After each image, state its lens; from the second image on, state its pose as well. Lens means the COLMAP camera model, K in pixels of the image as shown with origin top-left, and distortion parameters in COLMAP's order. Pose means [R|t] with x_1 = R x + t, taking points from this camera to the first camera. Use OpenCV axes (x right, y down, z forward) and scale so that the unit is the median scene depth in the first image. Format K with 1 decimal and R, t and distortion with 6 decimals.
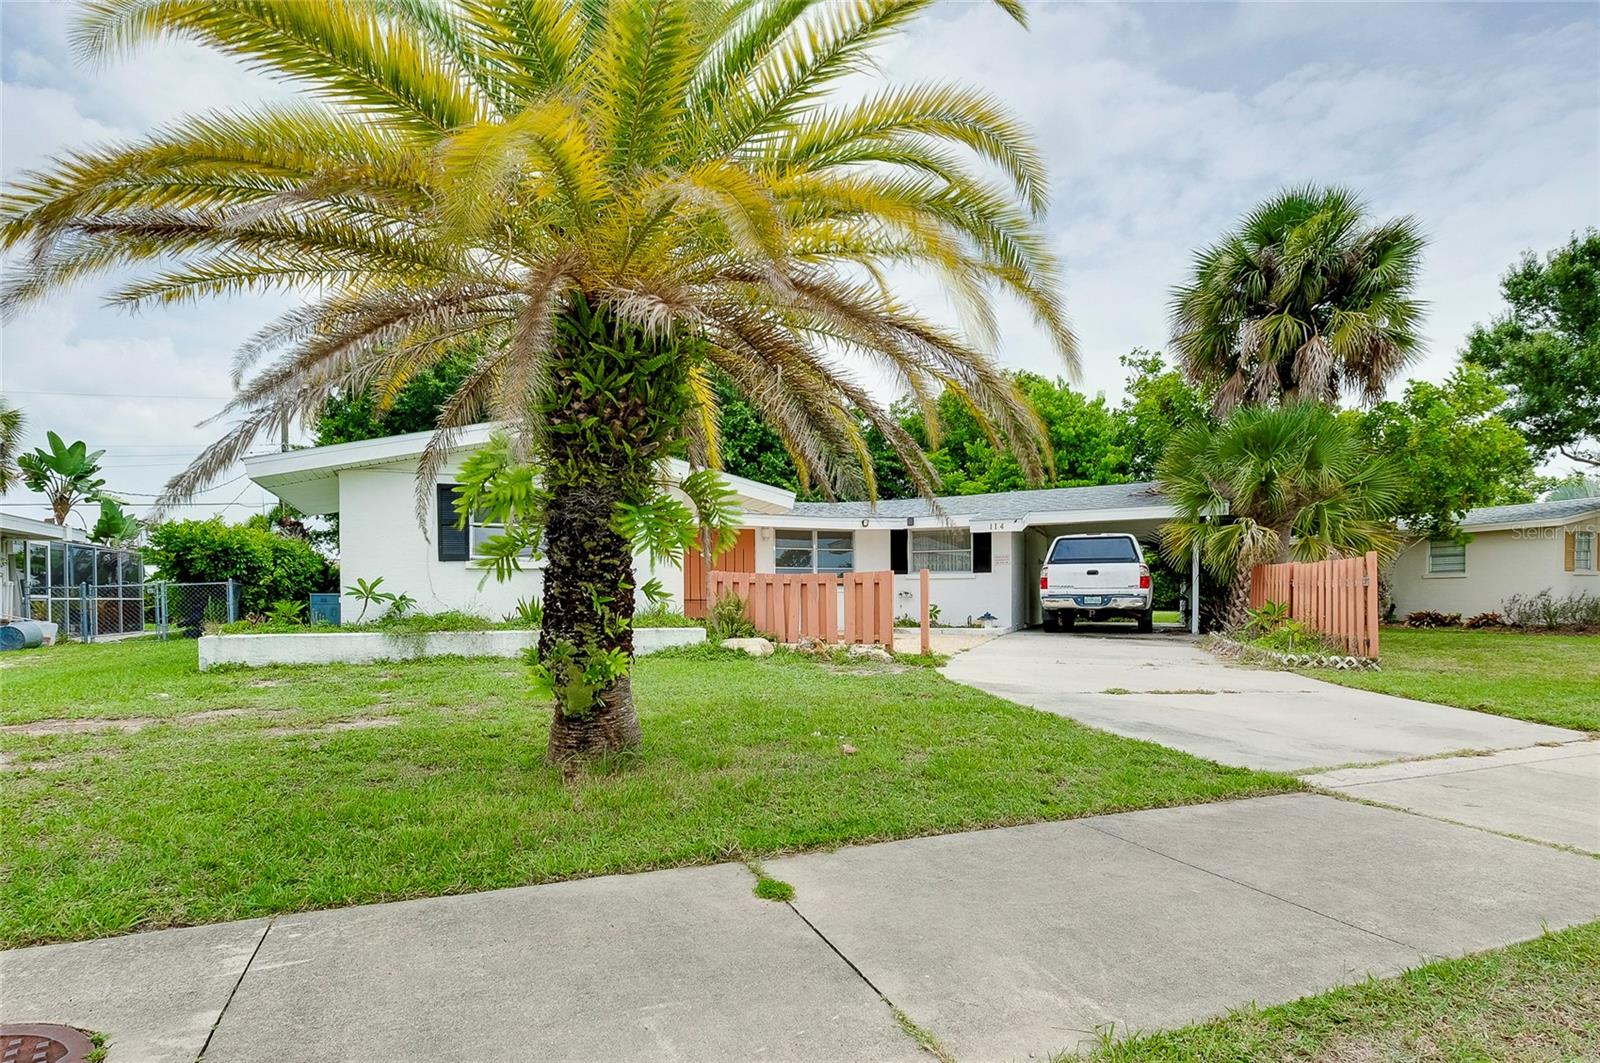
lens RADIAL K [[828.3, 0, 778.1], [0, 828.3, 586.6], [0, 0, 1]] dist [0.000966, 0.000394]
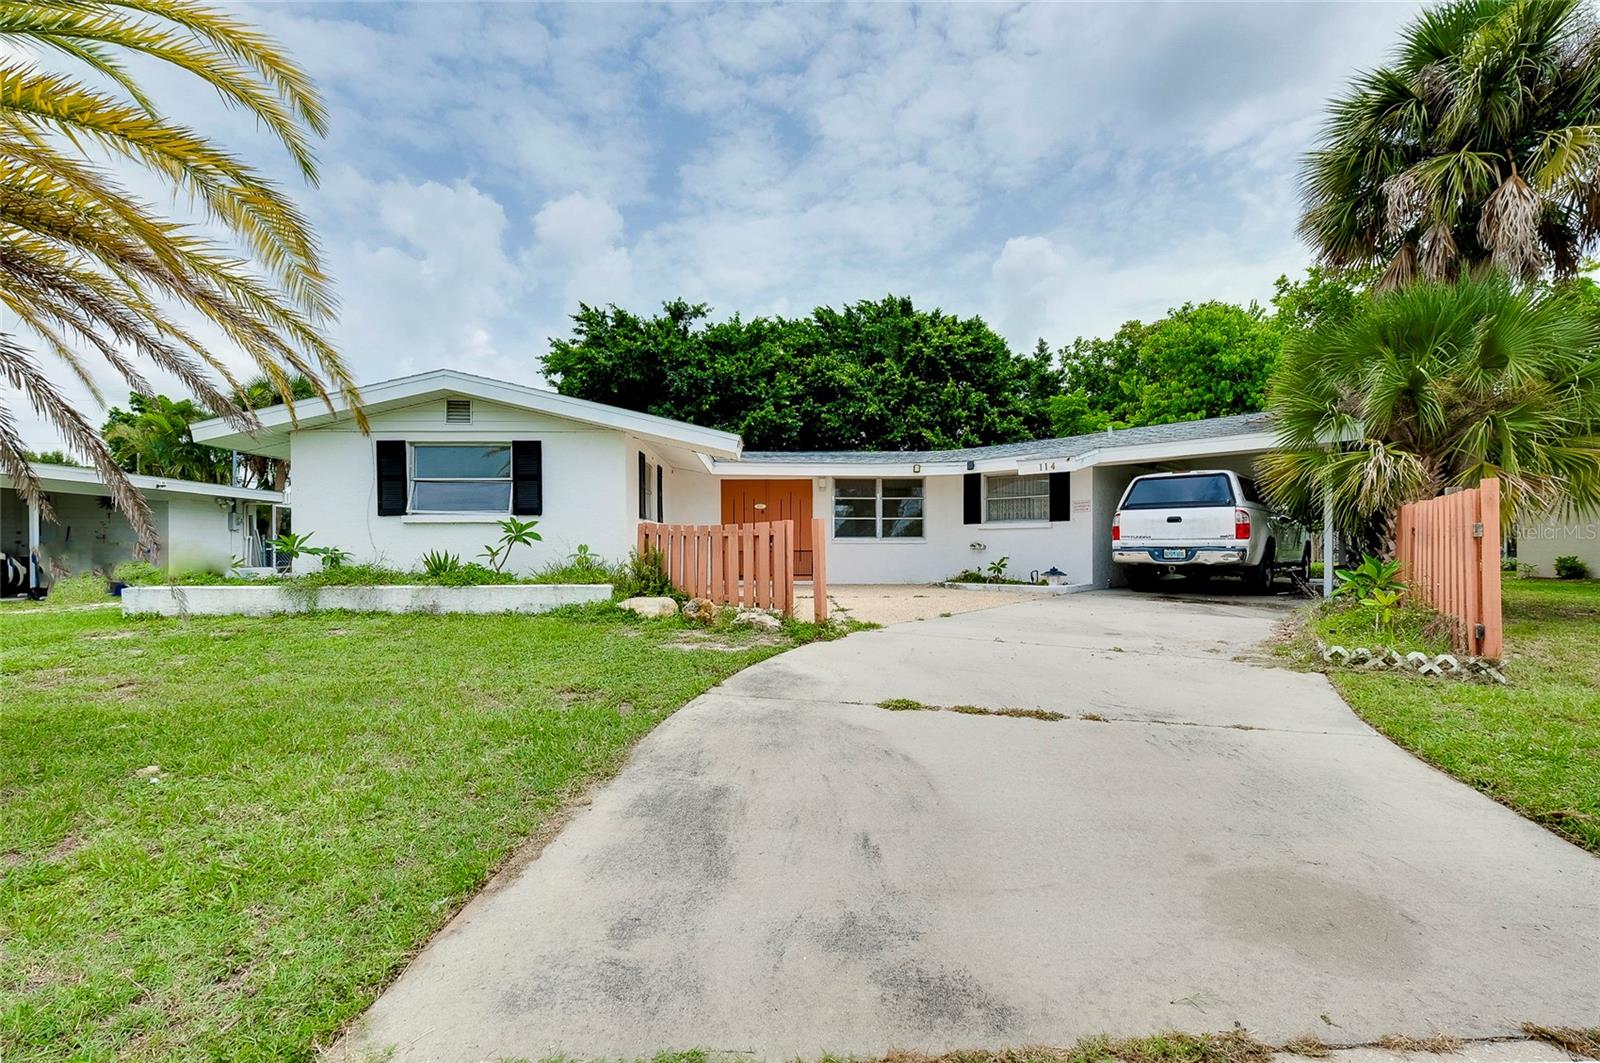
lens RADIAL K [[712.6, 0, 802.2], [0, 712.6, 536.7], [0, 0, 1]] dist [-0.001431, 0.000978]
pose [[0.946914, -0.004232, -0.321460, 0.268268], [0.004458, 0.999990, -0.000033, -0.001899], [0.321457, -0.001402, 0.946923, 0.234404]]
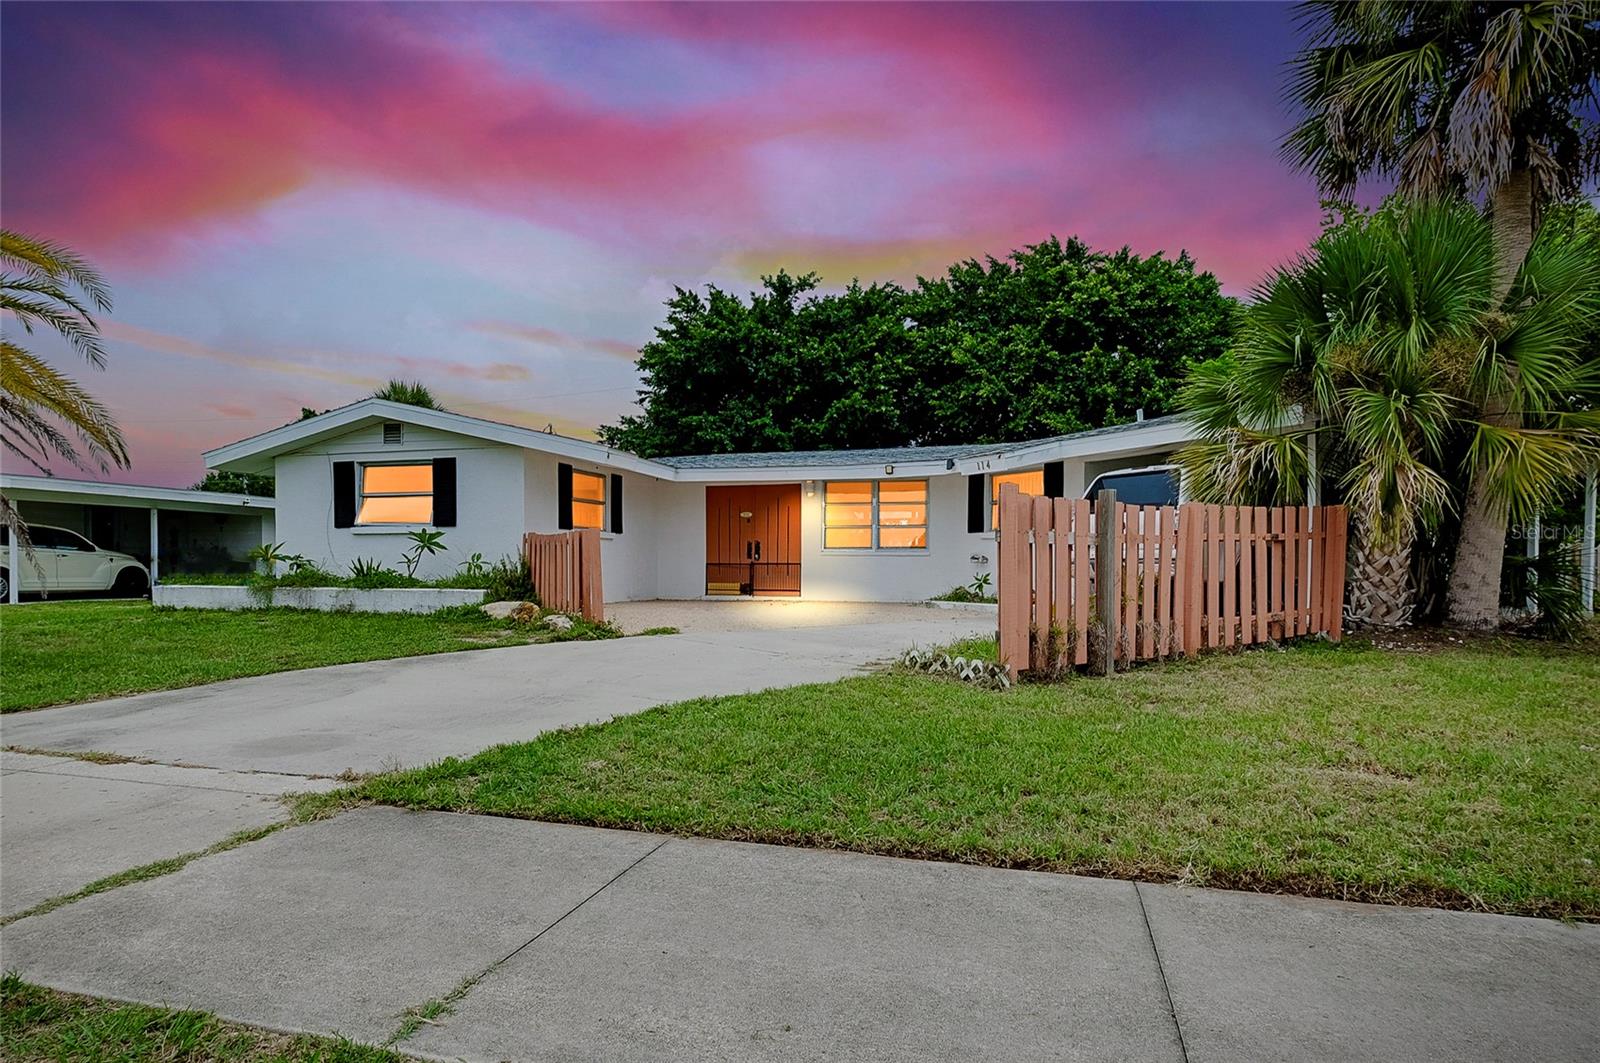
lens RADIAL K [[921.3, 0, 774.1], [0, 921.3, 571.7], [0, 0, 1]] dist [0.008775, 0.000228]
pose [[0.790247, 0.010886, -0.612691, 0.636096], [0.002194, 0.999786, 0.020594, 0.003878], [0.612784, -0.017619, 0.790054, 0.244344]]
